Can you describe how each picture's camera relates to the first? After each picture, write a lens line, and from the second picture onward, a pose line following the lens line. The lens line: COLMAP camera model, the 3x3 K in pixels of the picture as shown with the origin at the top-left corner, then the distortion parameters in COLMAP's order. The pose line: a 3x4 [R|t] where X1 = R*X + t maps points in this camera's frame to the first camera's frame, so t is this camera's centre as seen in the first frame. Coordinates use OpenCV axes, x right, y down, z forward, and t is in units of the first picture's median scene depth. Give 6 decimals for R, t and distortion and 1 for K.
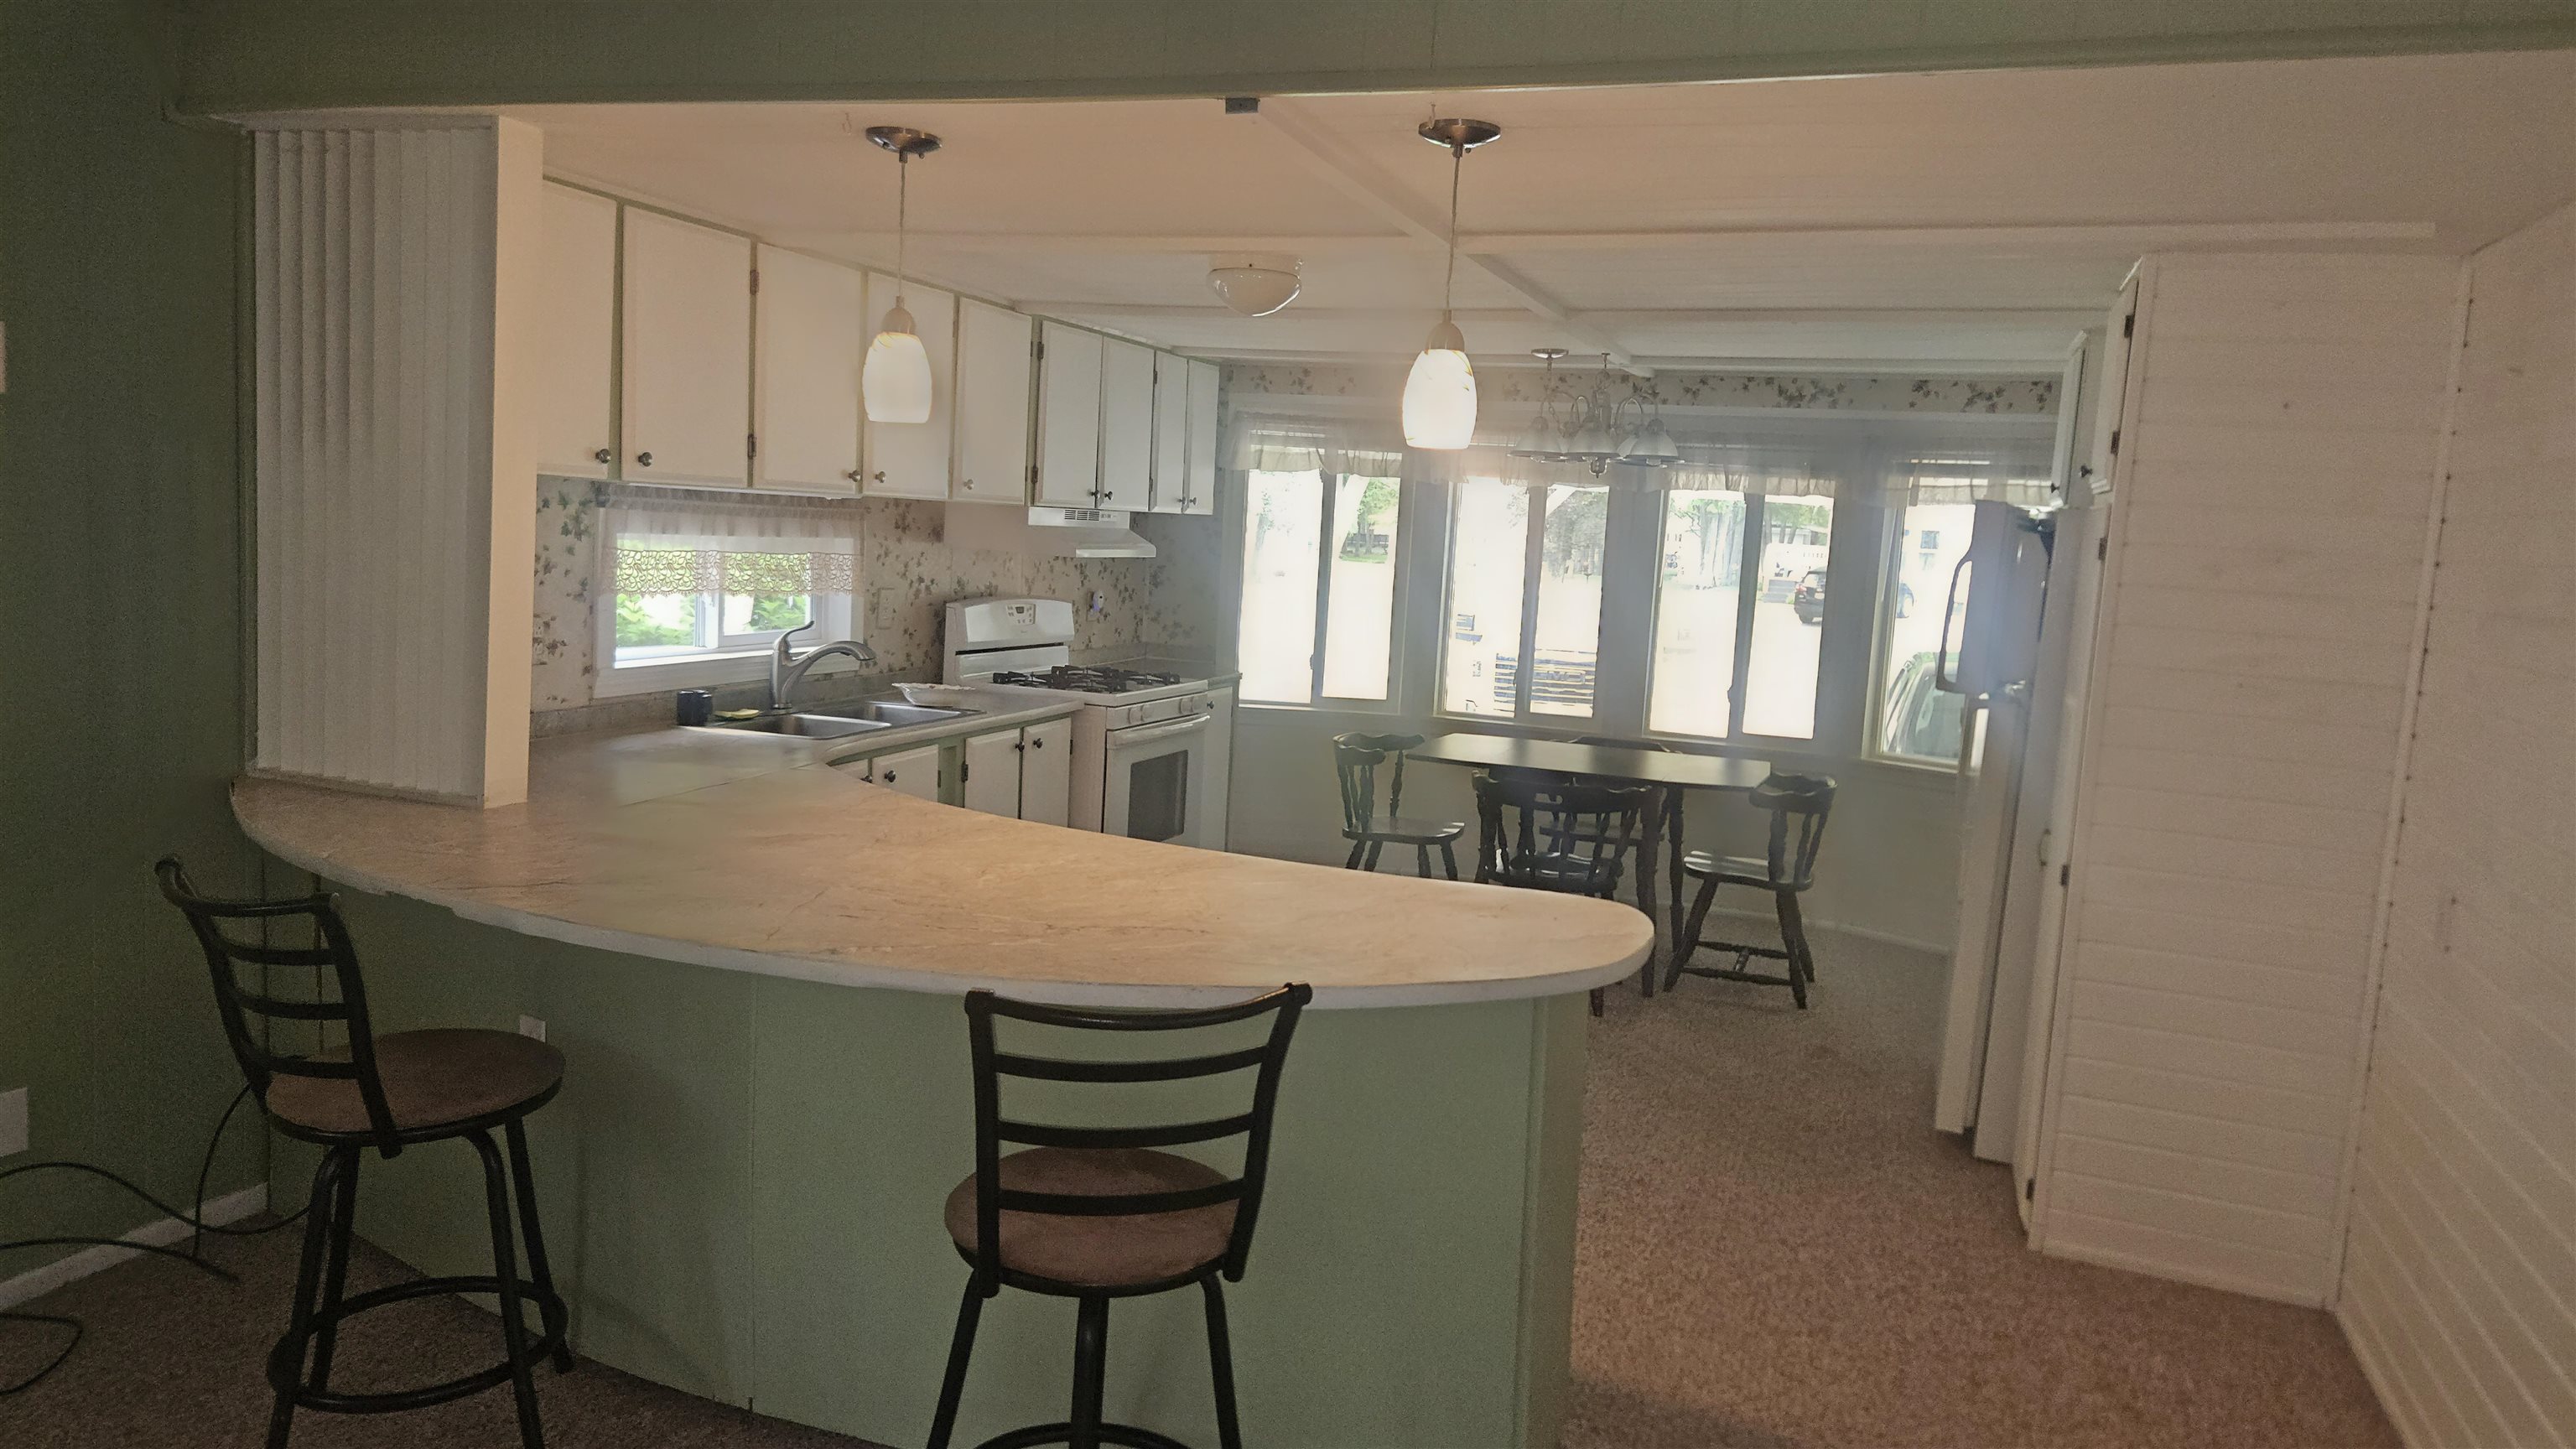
lens RADIAL K [[1692.3, 0, 1288.0], [0, 1692.3, 724.5], [0, 0, 1]] dist [0.095319, -0.076541]
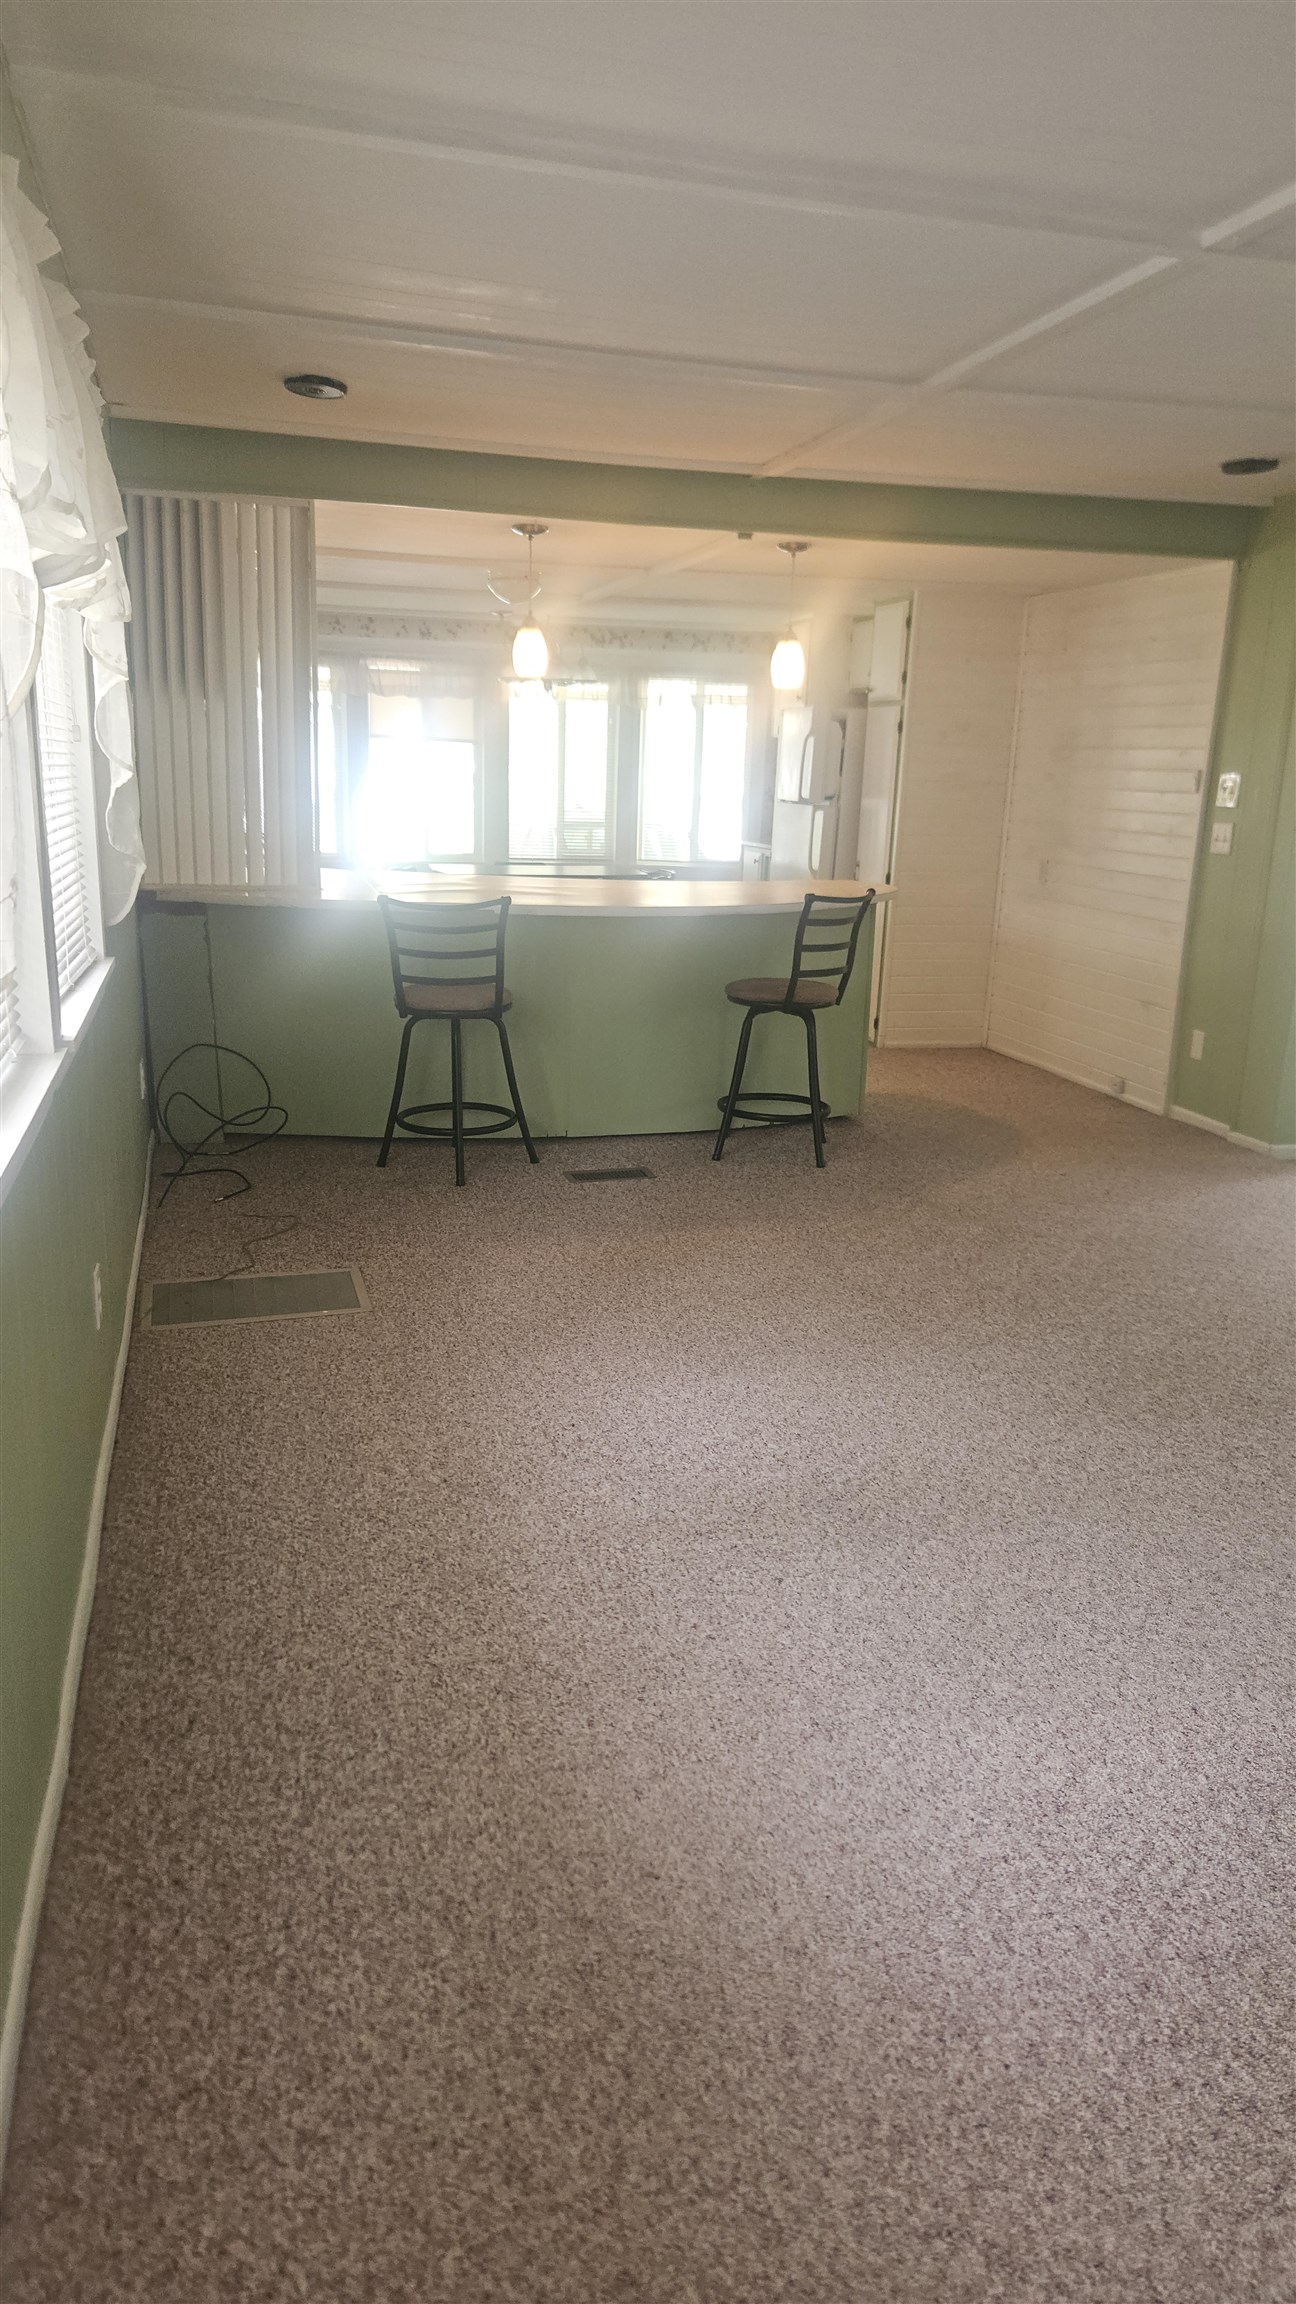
lens RADIAL K [[1520.4, 0, 648.0], [0, 1520.4, 1152.0], [0, 0, 1]] dist [0.085497, -0.065234]
pose [[0.819447, -0.168109, 0.547947, -0.943129], [0.080992, 0.980389, 0.179660, 0.050869], [-0.567403, -0.102842, 0.816993, -0.485301]]
